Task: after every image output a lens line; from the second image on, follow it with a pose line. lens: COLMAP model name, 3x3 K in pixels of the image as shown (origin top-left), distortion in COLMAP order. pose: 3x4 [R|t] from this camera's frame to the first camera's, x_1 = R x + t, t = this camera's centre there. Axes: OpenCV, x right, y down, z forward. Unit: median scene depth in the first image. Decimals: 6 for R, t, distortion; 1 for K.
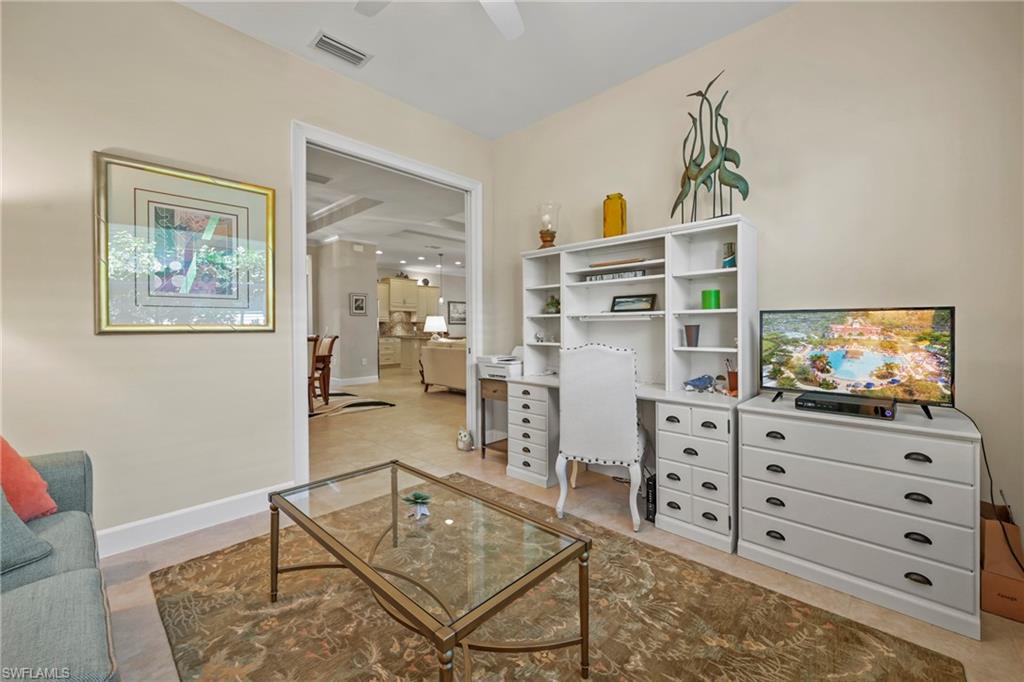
lens RADIAL K [[416.2, 0, 516.8], [0, 416.2, 330.6], [0, 0, 1]] dist [0.001052, 0.000597]
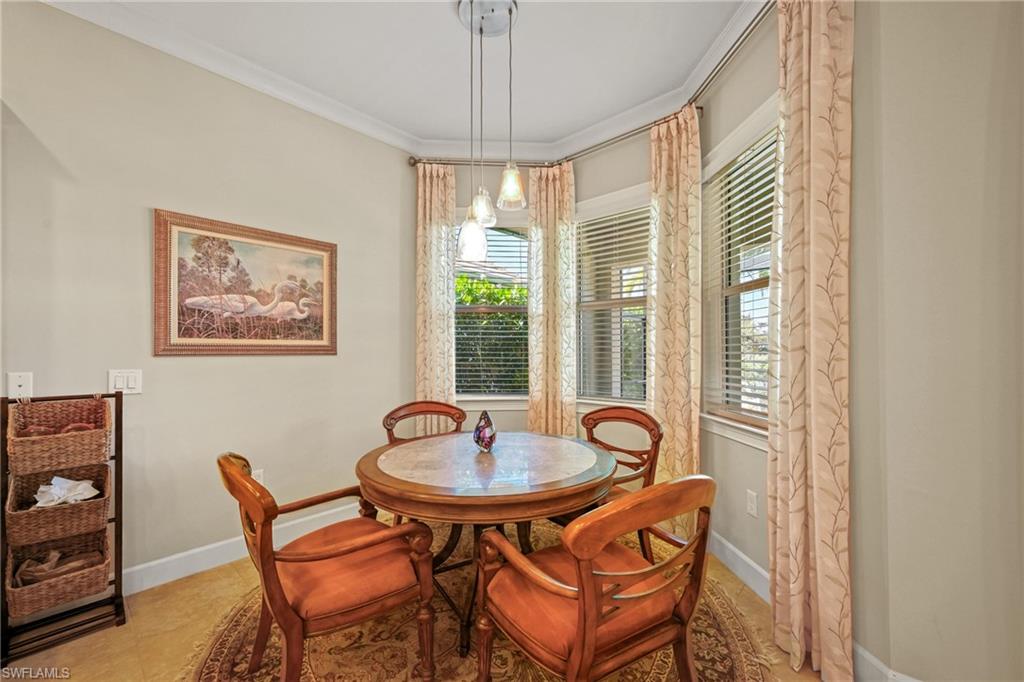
lens RADIAL K [[404.1, 0, 511.3], [0, 404.1, 348.4], [0, 0, 1]] dist [-0.003135, 0.000235]
pose [[0.999918, -0.001004, 0.012728, -0.036559], [0.001270, 0.999781, -0.020906, -0.016627], [-0.012704, 0.020920, 0.999700, 0.960793]]
